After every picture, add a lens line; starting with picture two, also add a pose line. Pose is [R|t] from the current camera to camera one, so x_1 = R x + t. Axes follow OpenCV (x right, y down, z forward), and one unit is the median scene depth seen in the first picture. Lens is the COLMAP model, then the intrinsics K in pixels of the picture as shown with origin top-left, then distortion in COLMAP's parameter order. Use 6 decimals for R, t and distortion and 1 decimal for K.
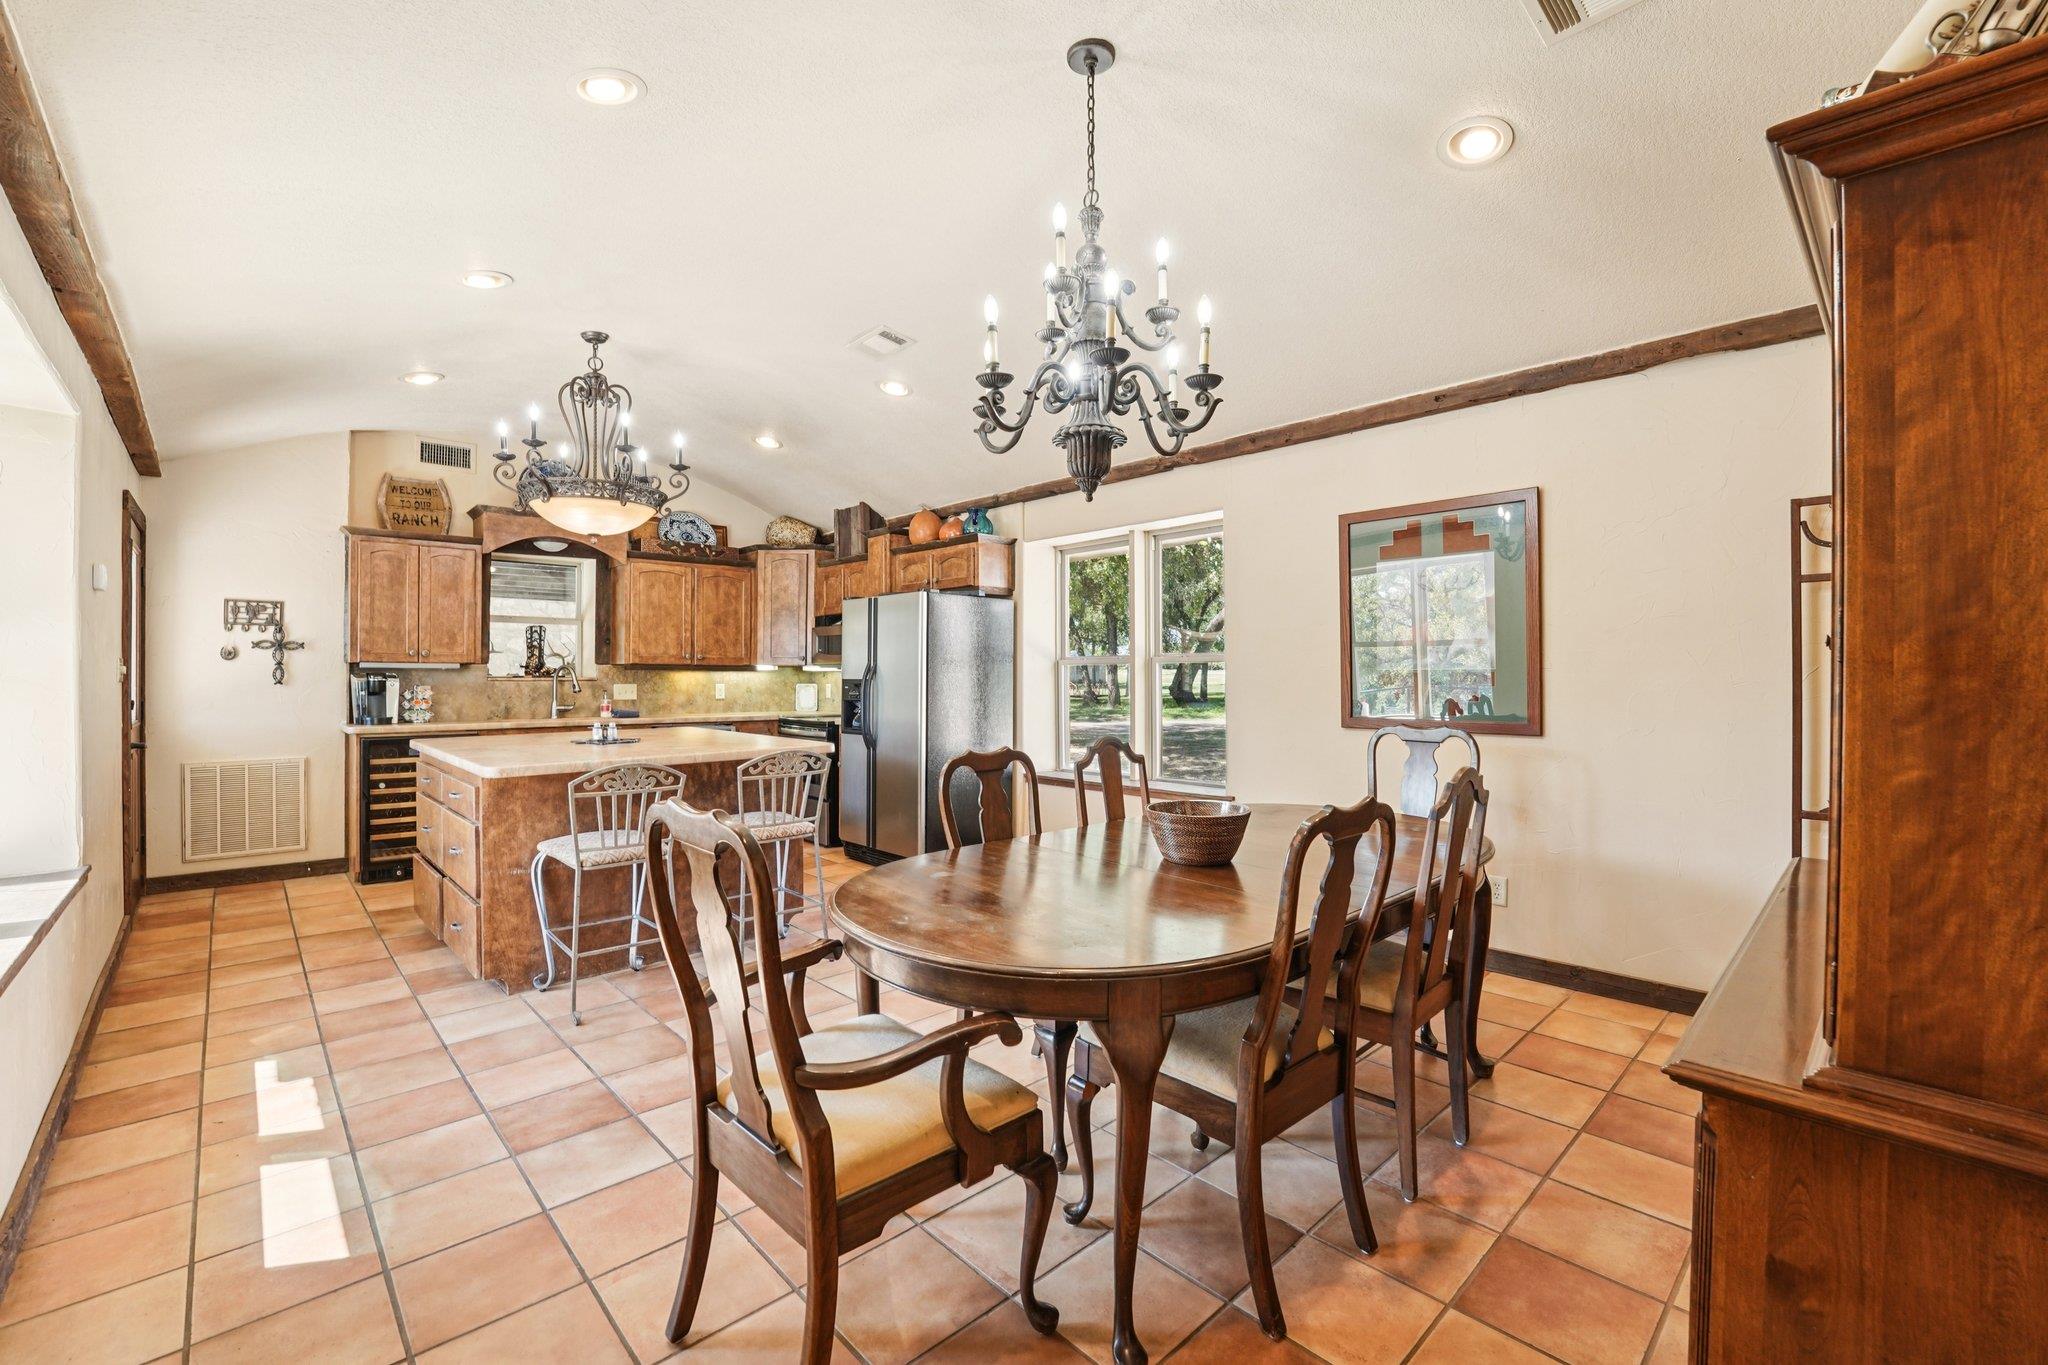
lens RADIAL K [[846.5, 0, 1023.2], [0, 846.5, 676.8], [0, 0, 1]] dist [-0.025012, 0.001497]
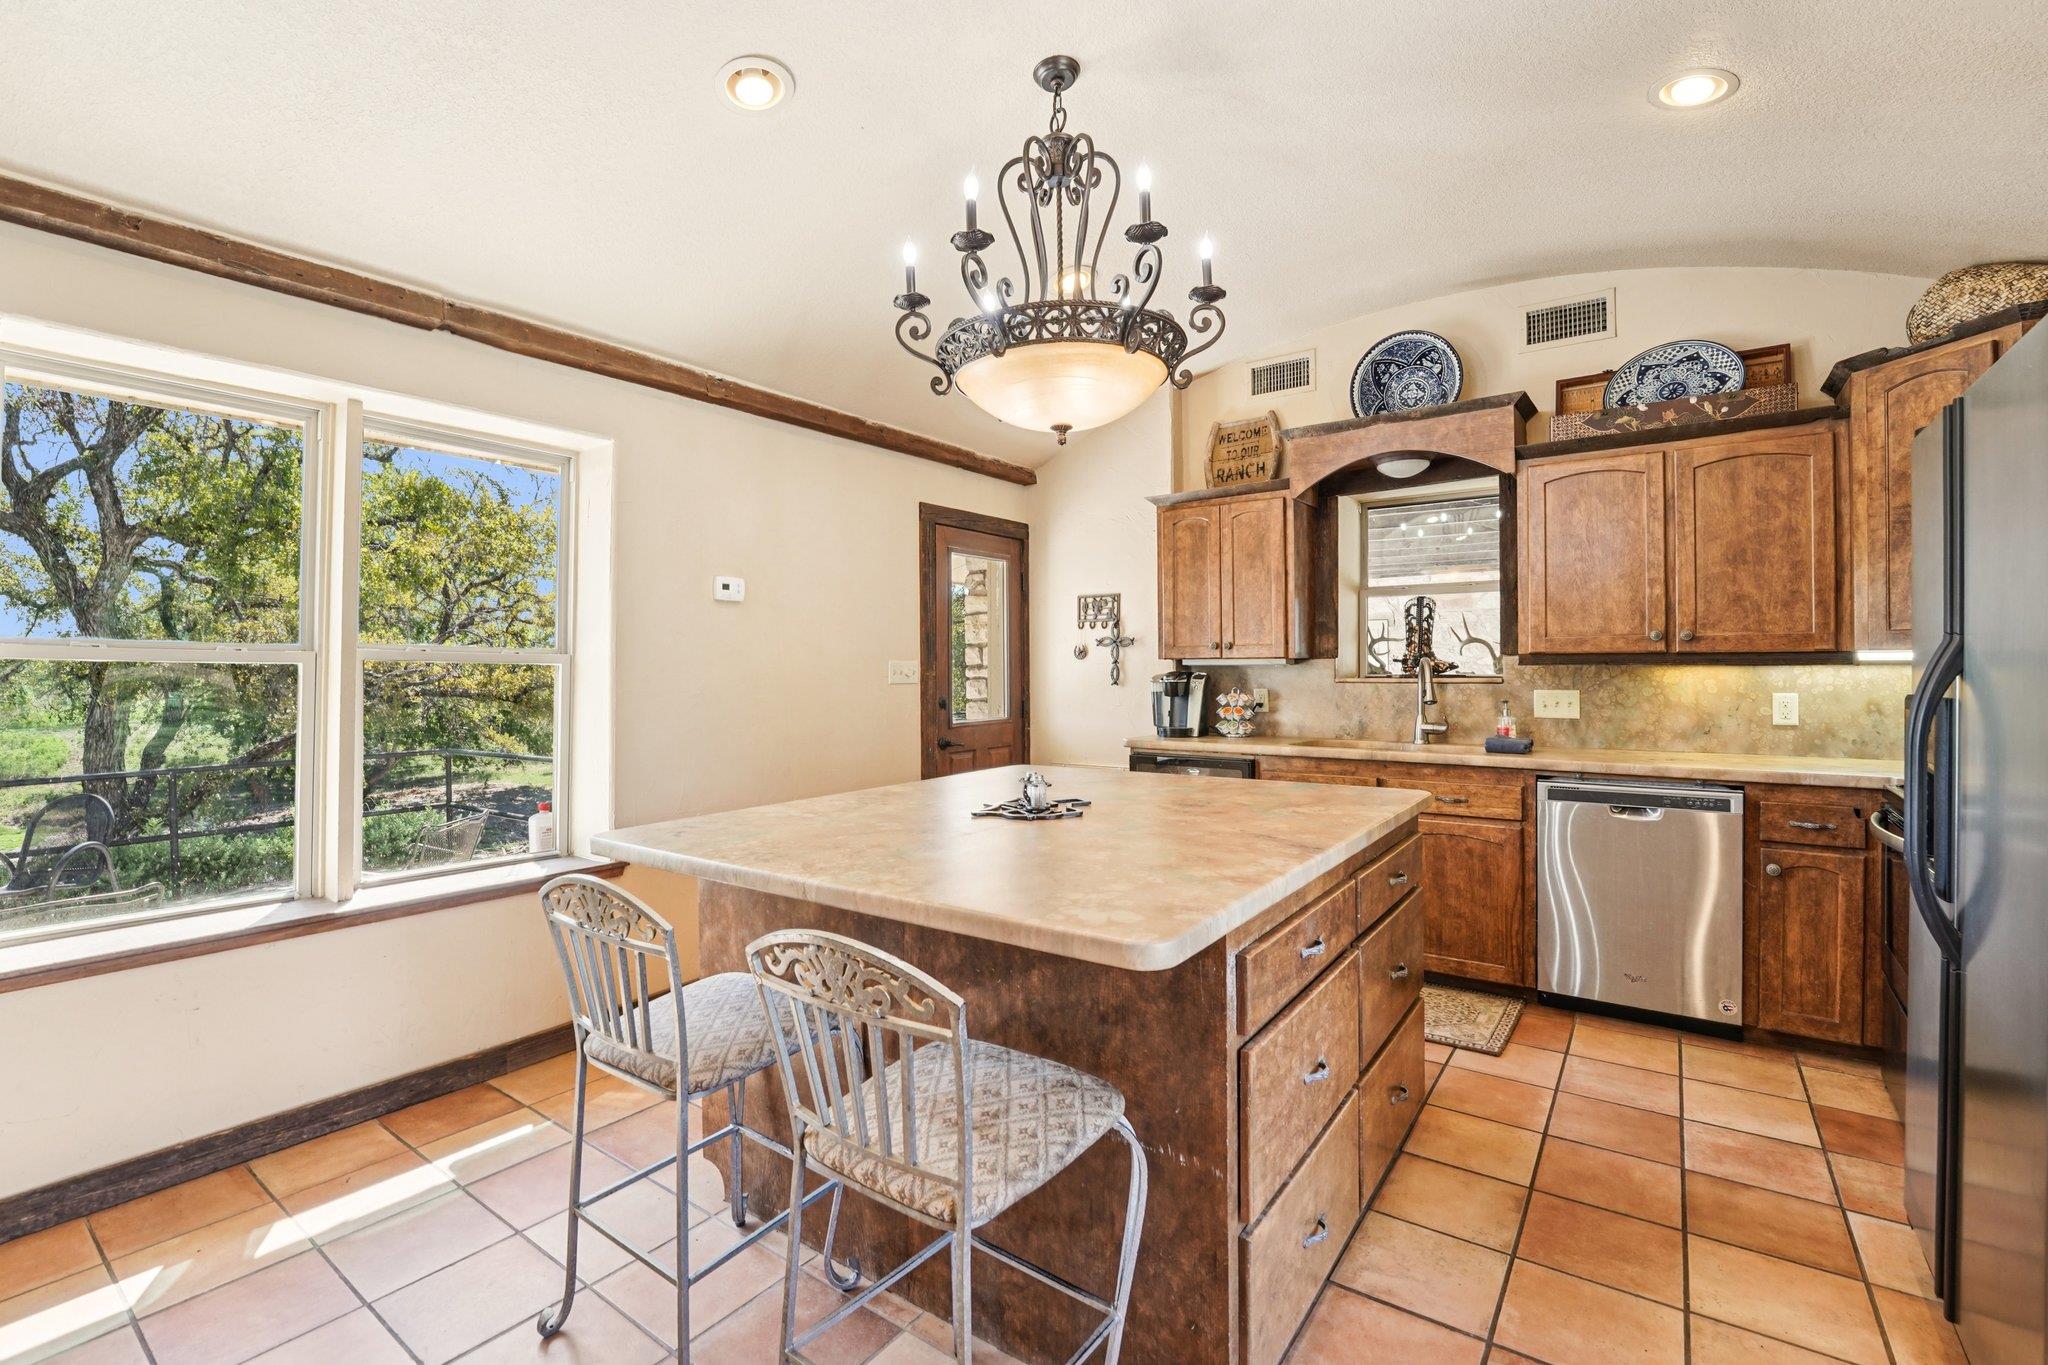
lens RADIAL K [[897.0, 0, 1021.6], [0, 897.0, 680.7], [0, 0, 1]] dist [-0.017535, -0.000420]
pose [[0.191102, 0.007723, -0.981540, 0.042937], [0.002303, 0.999963, 0.008317, -0.003818], [0.981567, -0.003850, 0.191077, 0.640076]]
